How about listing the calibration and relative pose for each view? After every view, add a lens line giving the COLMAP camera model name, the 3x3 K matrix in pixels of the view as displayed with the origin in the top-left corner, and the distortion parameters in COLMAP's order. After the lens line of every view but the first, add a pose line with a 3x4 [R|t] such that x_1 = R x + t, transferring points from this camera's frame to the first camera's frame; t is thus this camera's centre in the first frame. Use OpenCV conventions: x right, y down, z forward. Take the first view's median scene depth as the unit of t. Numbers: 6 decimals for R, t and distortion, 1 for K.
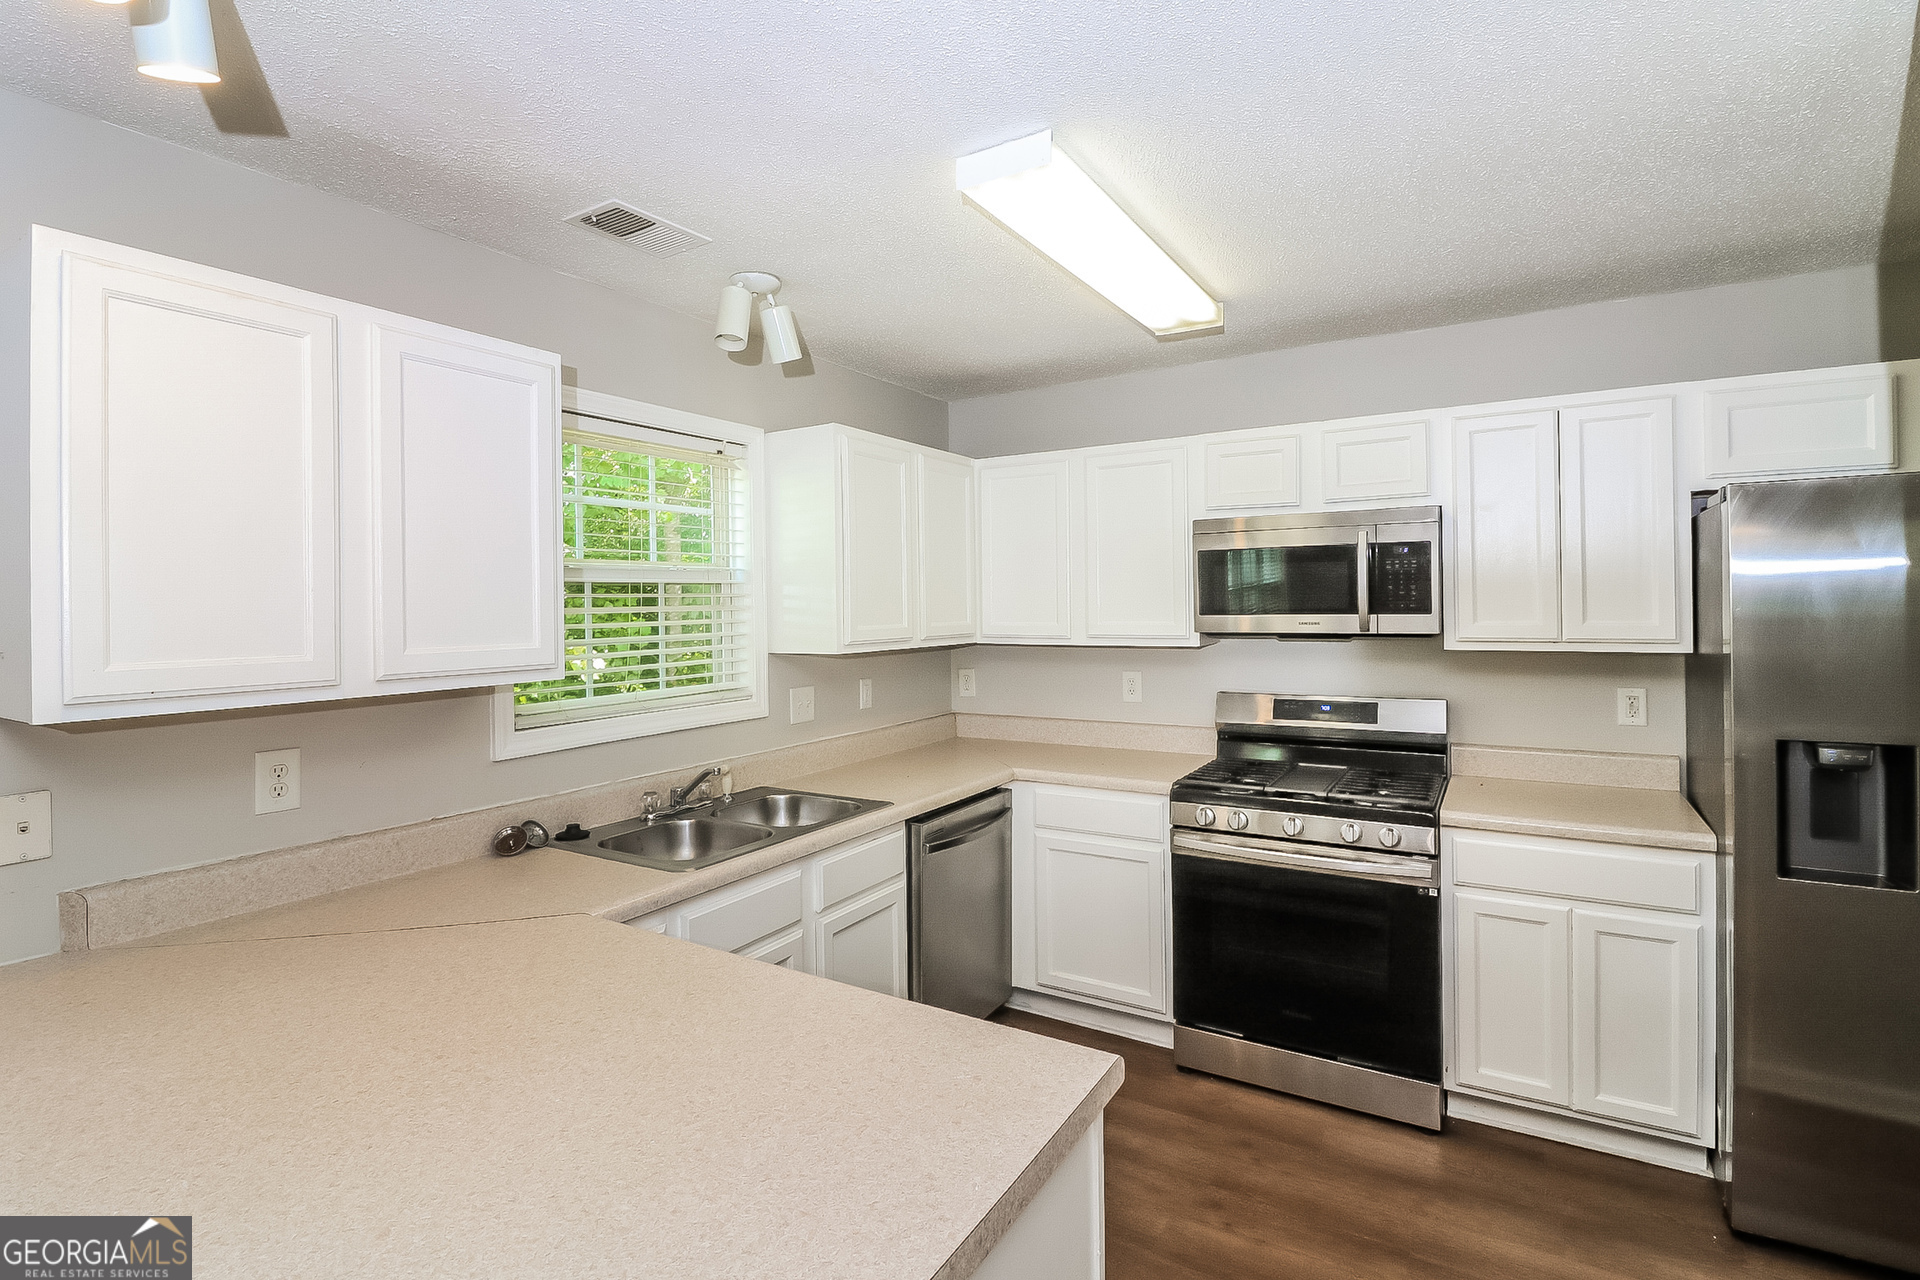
lens RADIAL K [[901.9, 0, 933.0], [0, 901.9, 598.3], [0, 0, 1]] dist [0.000128, -0.009686]
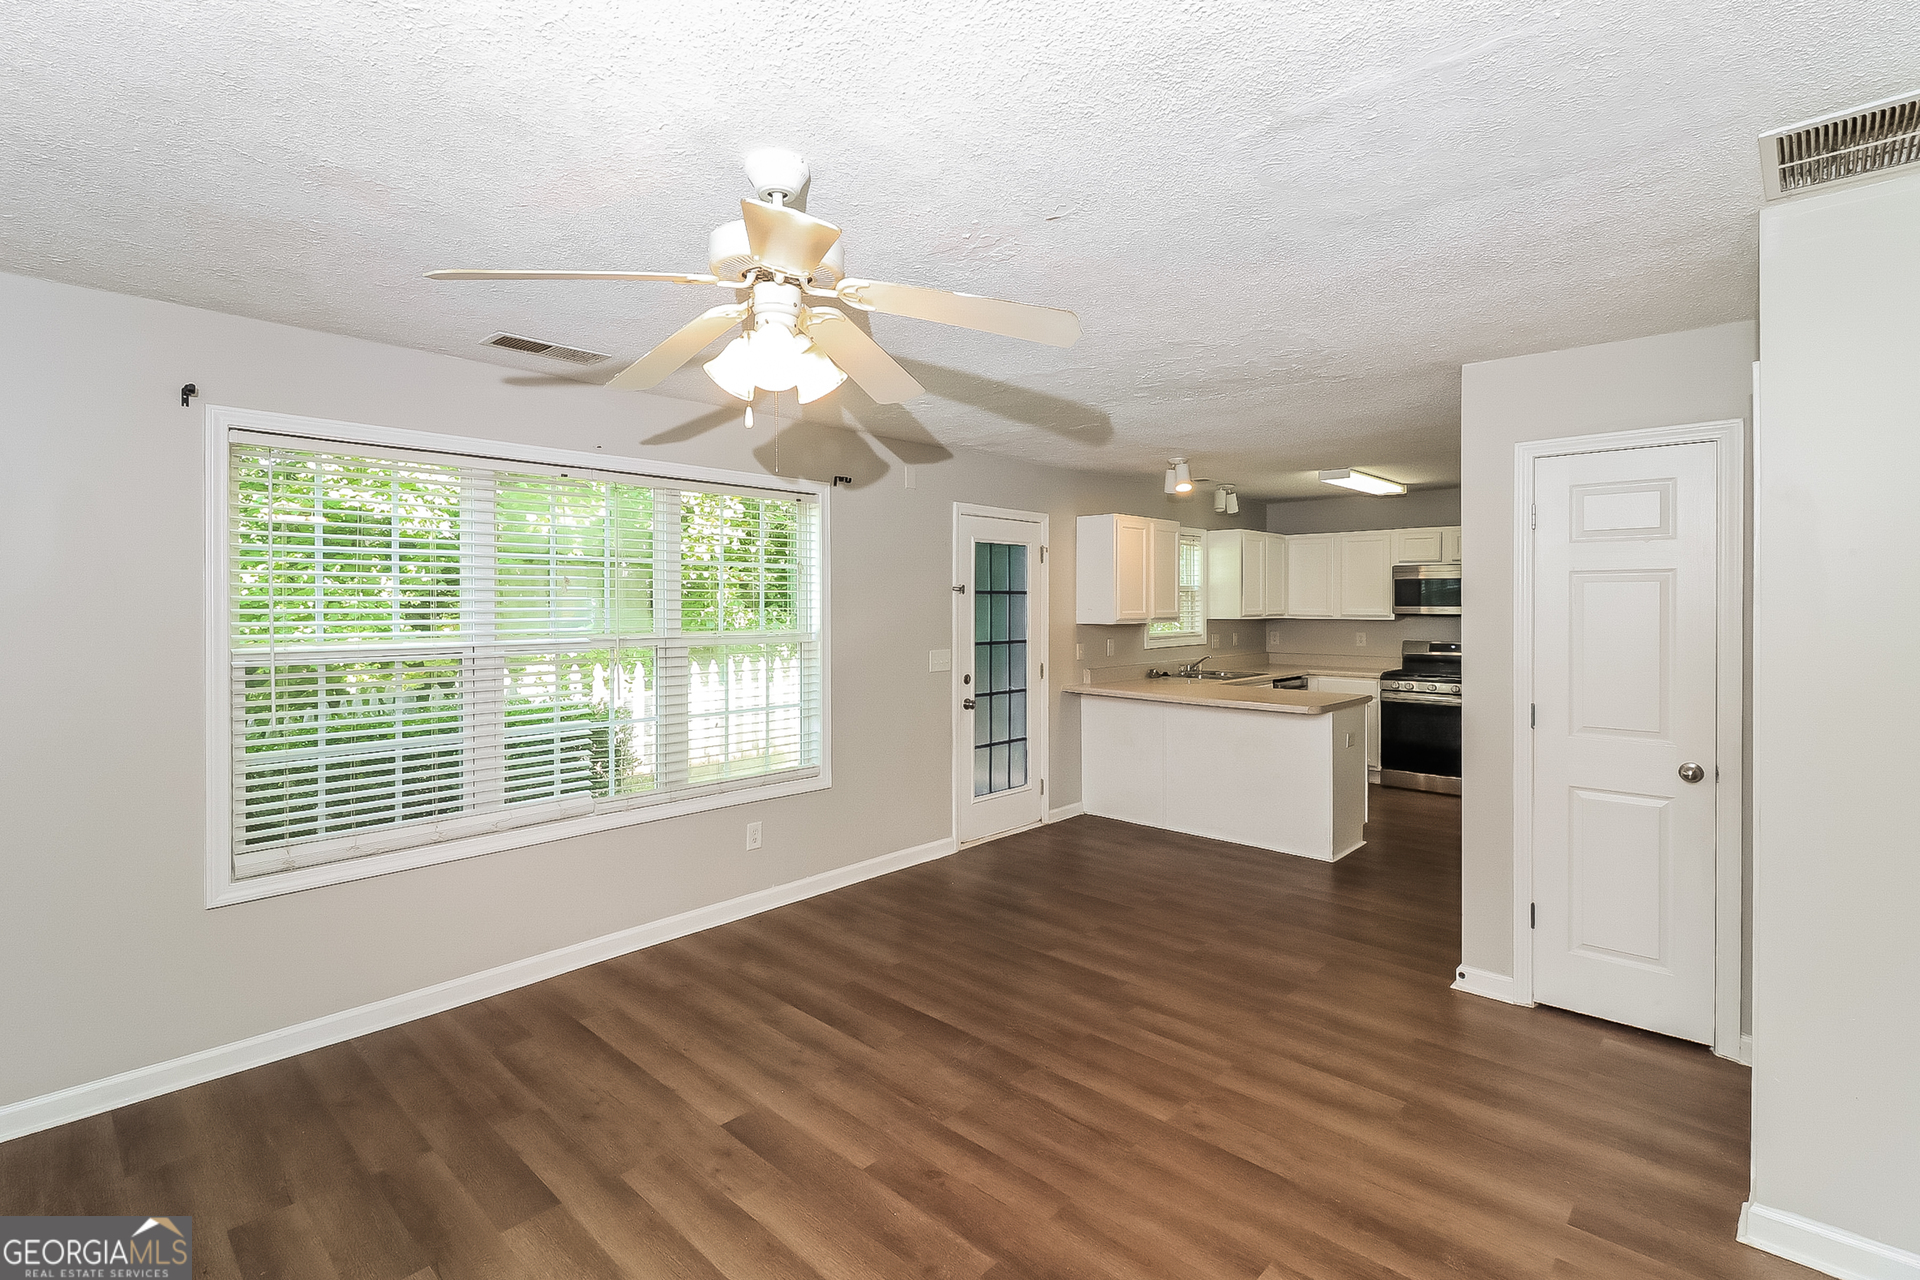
lens RADIAL K [[879.8, 0, 934.2], [0, 879.8, 595.9], [0, 0, 1]] dist [0.031754, -0.008955]
pose [[0.977188, 0.011414, -0.212069, -0.446559], [-0.010275, 0.999926, 0.006476, -0.013146], [0.212127, -0.004150, 0.977233, -1.739660]]
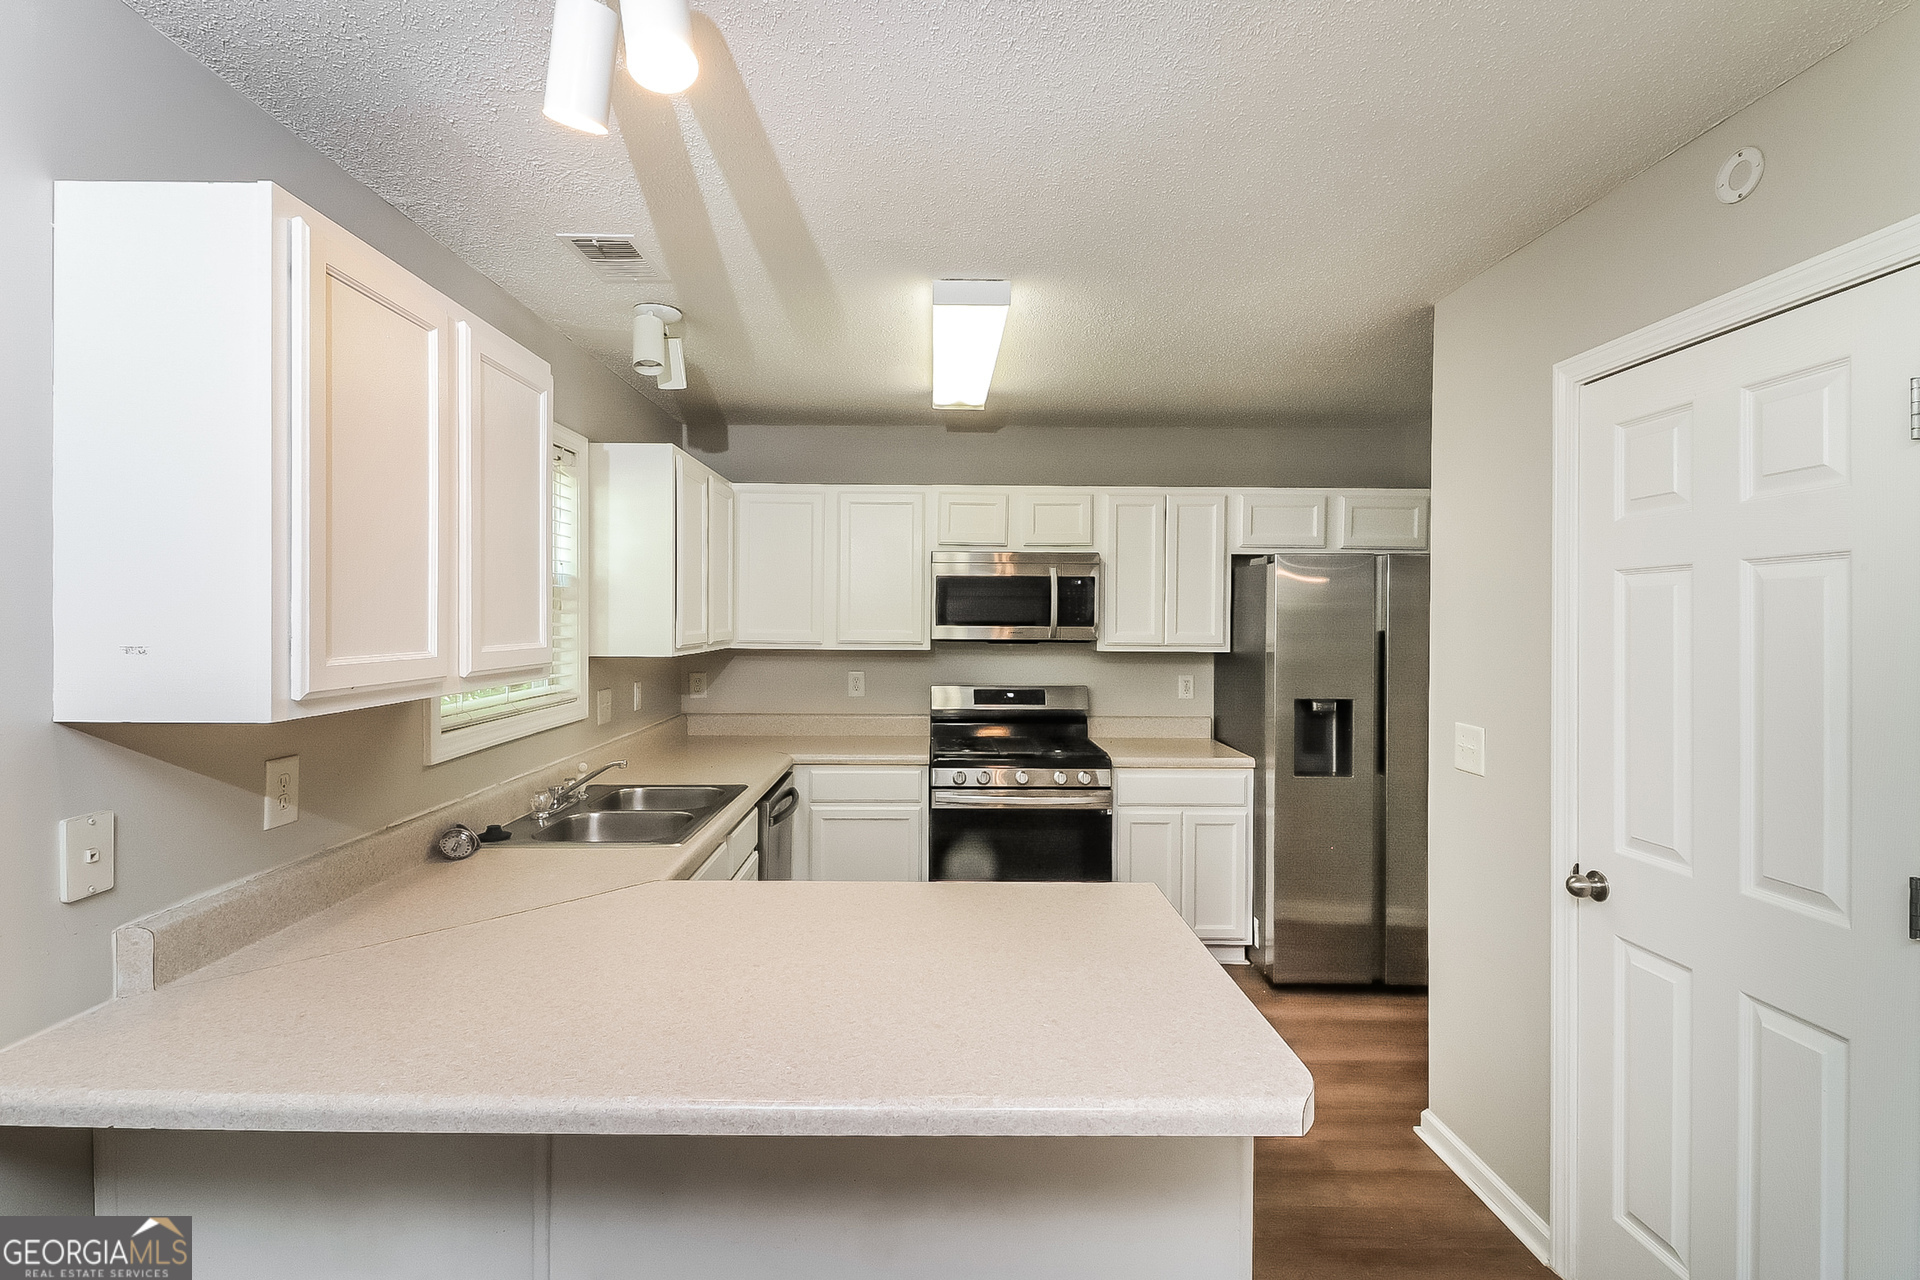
lens RADIAL K [[877.5, 0, 933.3], [0, 877.5, 614.1], [0, 0, 1]] dist [0.029997, -0.020653]
pose [[0.845851, 0.020406, 0.533029, -0.427369], [-0.021662, 0.999758, -0.003900, 0.007887], [-0.532979, -0.008248, 0.846088, -0.072576]]
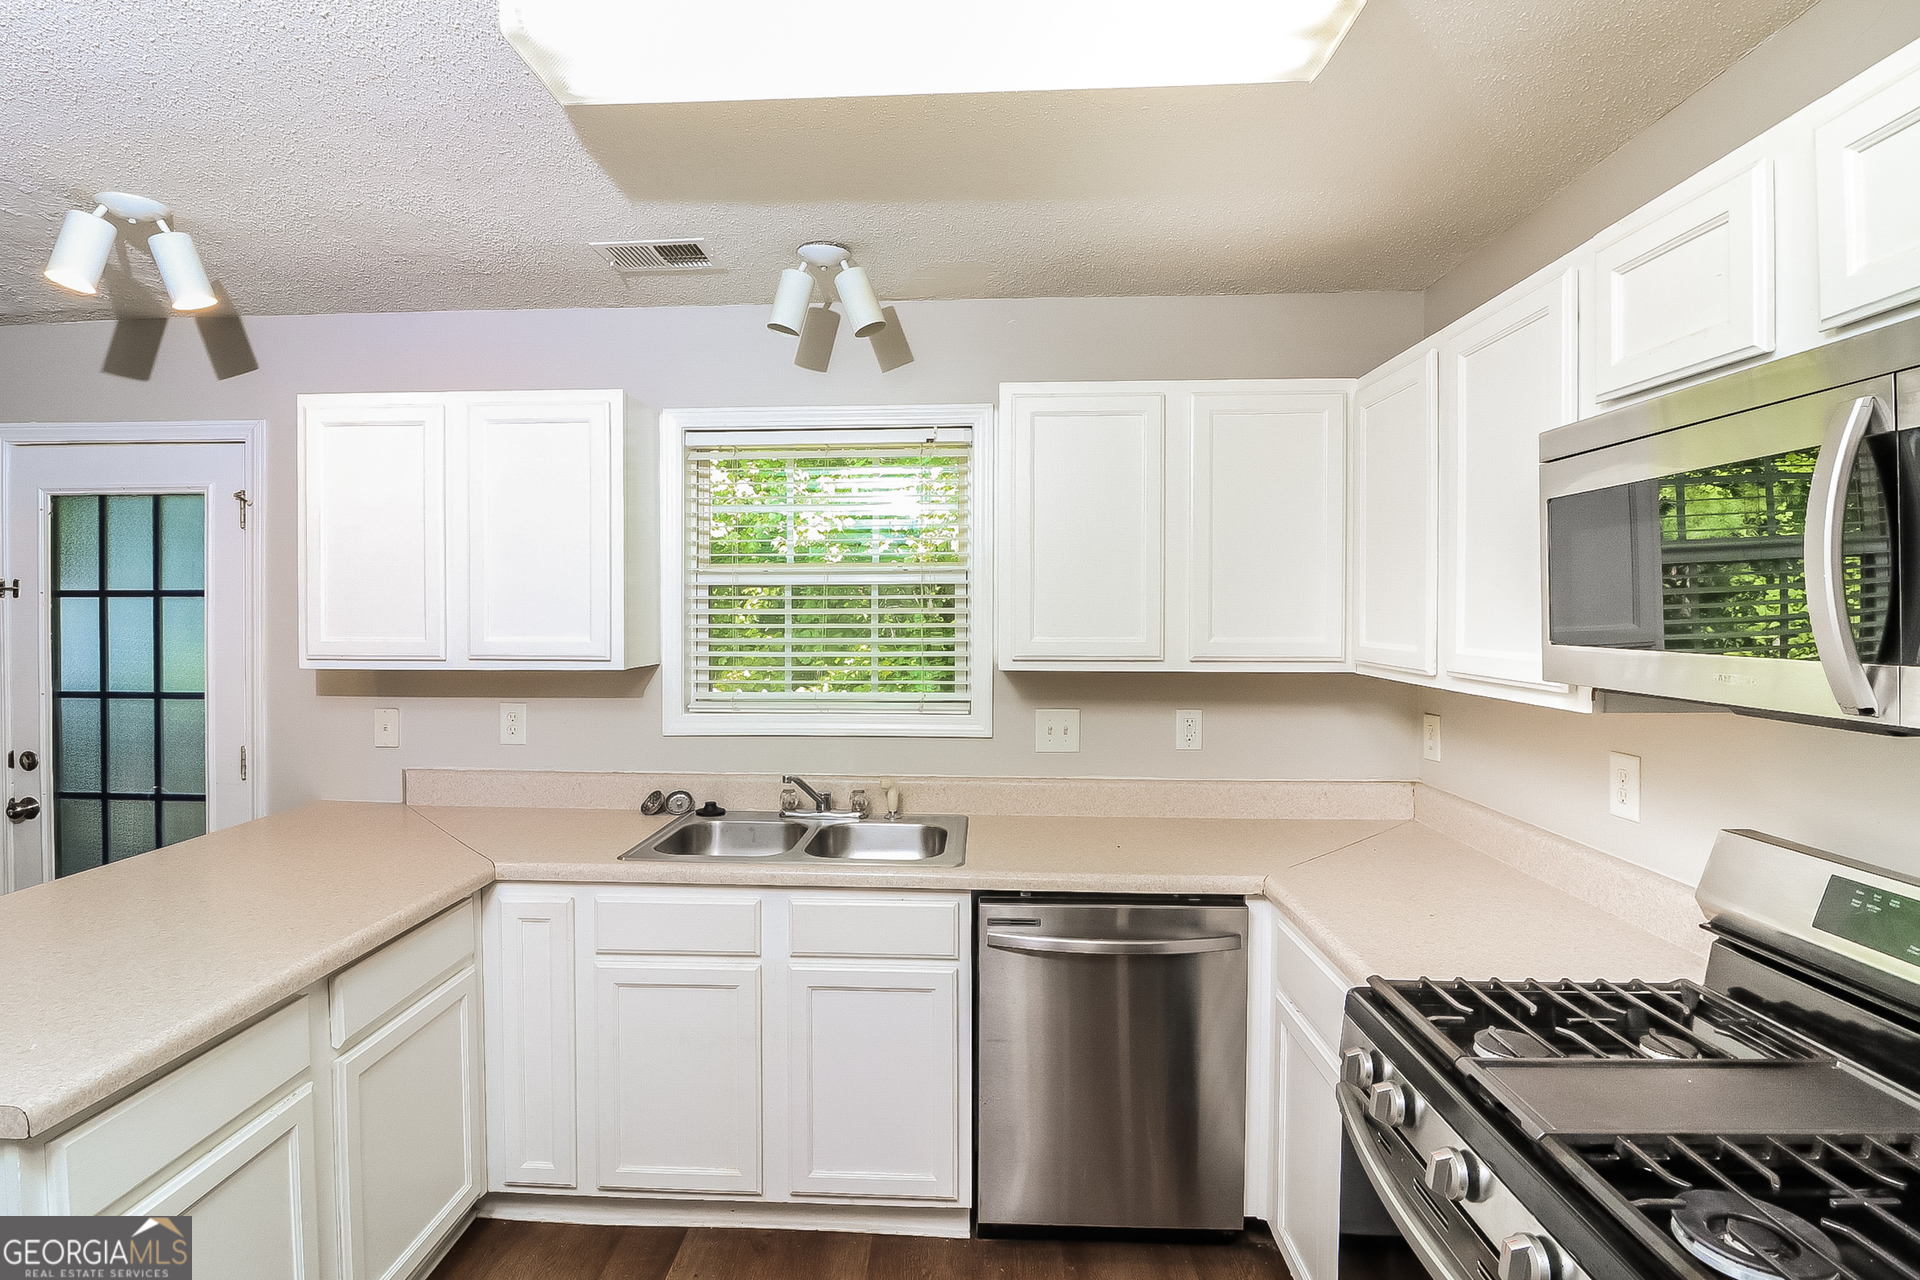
lens RADIAL K [[901.9, 0, 933.0], [0, 901.9, 598.3], [0, 0, 1]] dist [0.000128, -0.009686]
pose [[0.490516, 0.002637, -0.871428, 0.584983], [0.000186, 0.999995, 0.003131, -0.004421], [0.871432, -0.001698, 0.490513, 0.572422]]
